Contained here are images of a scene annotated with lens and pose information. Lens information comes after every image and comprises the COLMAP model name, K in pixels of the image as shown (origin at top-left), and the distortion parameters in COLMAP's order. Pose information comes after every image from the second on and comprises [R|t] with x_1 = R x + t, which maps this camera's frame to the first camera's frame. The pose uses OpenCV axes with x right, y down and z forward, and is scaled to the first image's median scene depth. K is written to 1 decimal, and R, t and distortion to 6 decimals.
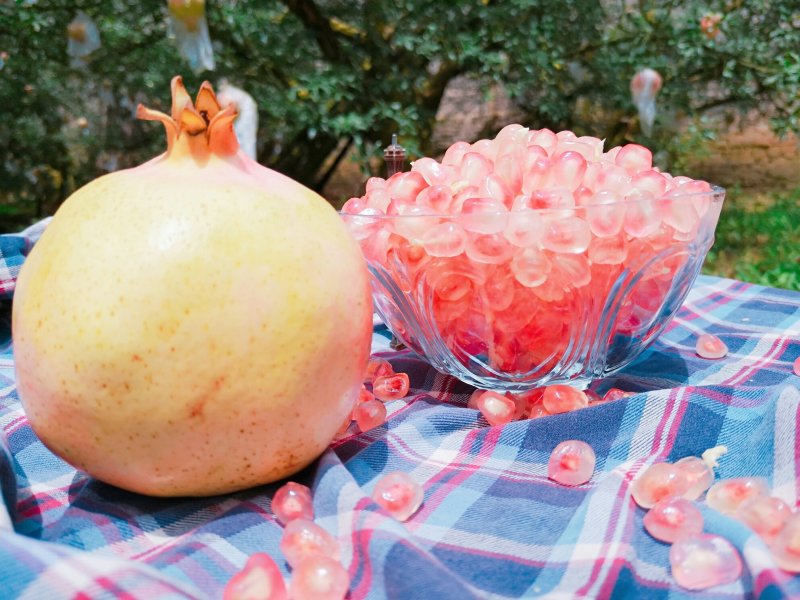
lens RADIAL K [[651.9, 0, 400.0], [0, 651.9, 300.0], [0, 0, 1]] dist [0.082406, -0.093434]
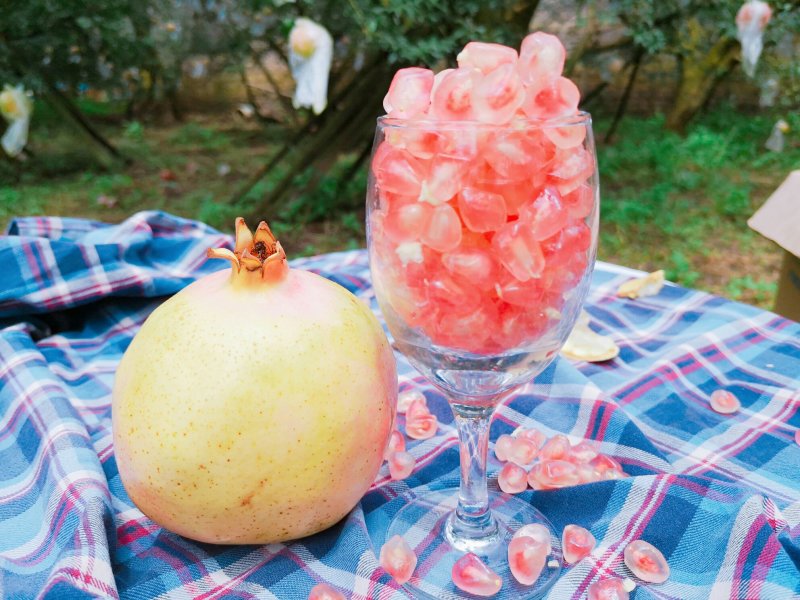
lens RADIAL K [[651.9, 0, 400.0], [0, 651.9, 300.0], [0, 0, 1]] dist [0.082406, -0.093434]
pose [[0.992335, 0.059158, -0.108496, 0.099943], [-0.045664, 0.991368, 0.122900, -0.364455], [0.114830, -0.117003, 0.986471, -0.183542]]
